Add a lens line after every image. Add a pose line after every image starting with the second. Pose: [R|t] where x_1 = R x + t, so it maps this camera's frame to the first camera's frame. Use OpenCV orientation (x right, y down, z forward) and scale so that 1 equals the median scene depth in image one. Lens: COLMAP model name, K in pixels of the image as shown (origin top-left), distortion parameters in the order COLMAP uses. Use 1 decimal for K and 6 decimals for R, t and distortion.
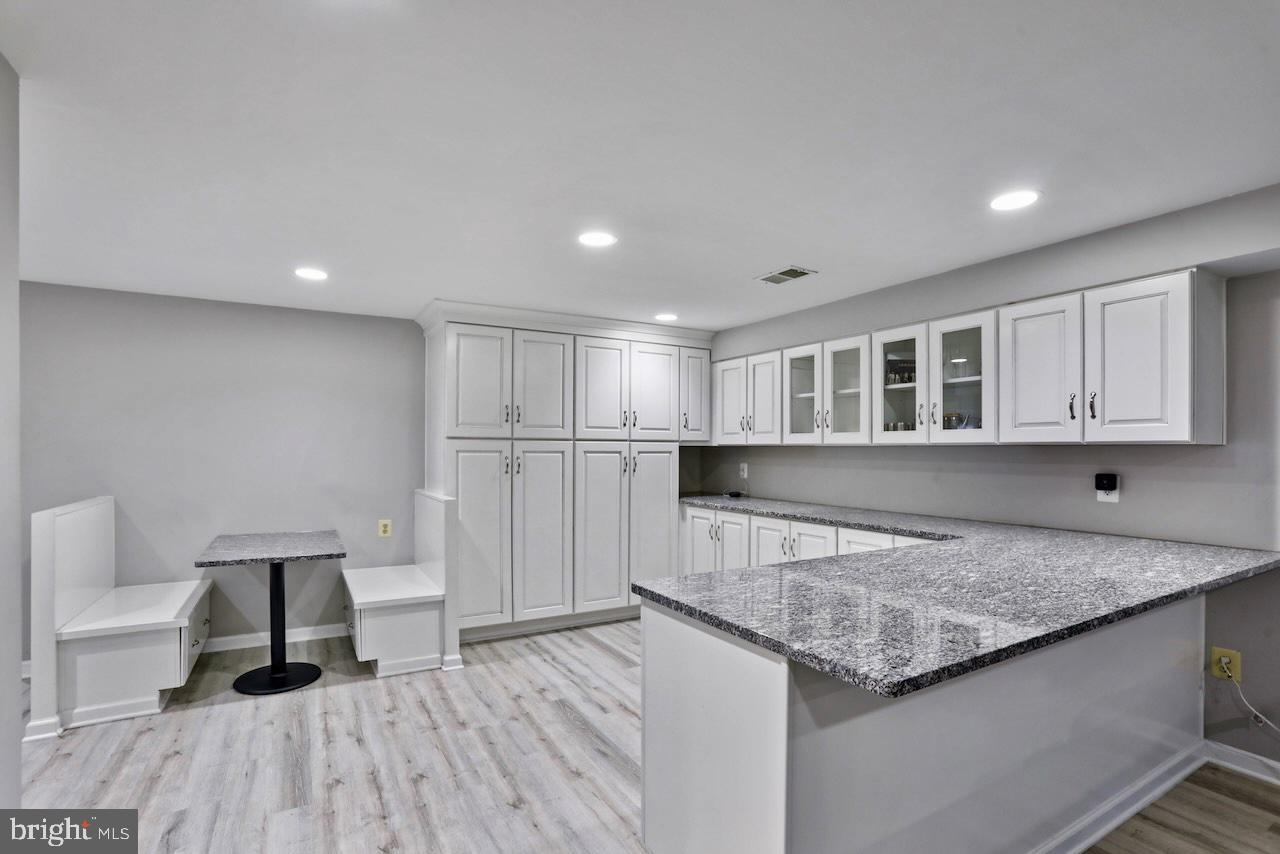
lens RADIAL K [[593.8, 0, 634.1], [0, 593.8, 443.8], [0, 0, 1]] dist [-0.034114, 0.012507]
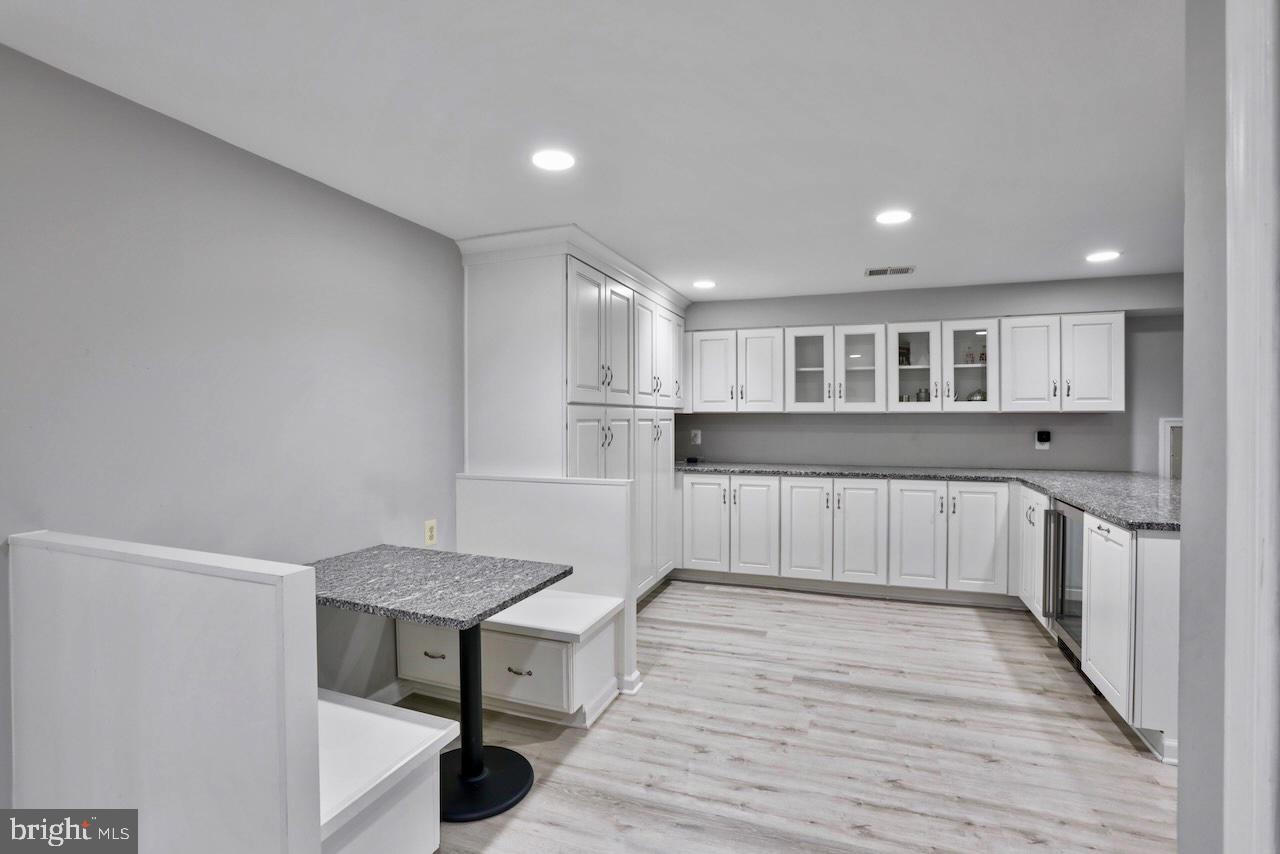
lens RADIAL K [[593.8, 0, 651.7], [0, 593.8, 416.5], [0, 0, 1]] dist [-0.034114, 0.012507]
pose [[0.764167, -0.003959, 0.645006, -0.812296], [-0.002517, 0.999955, 0.009120, -0.000106], [-0.645013, -0.008592, 0.764123, 0.370770]]
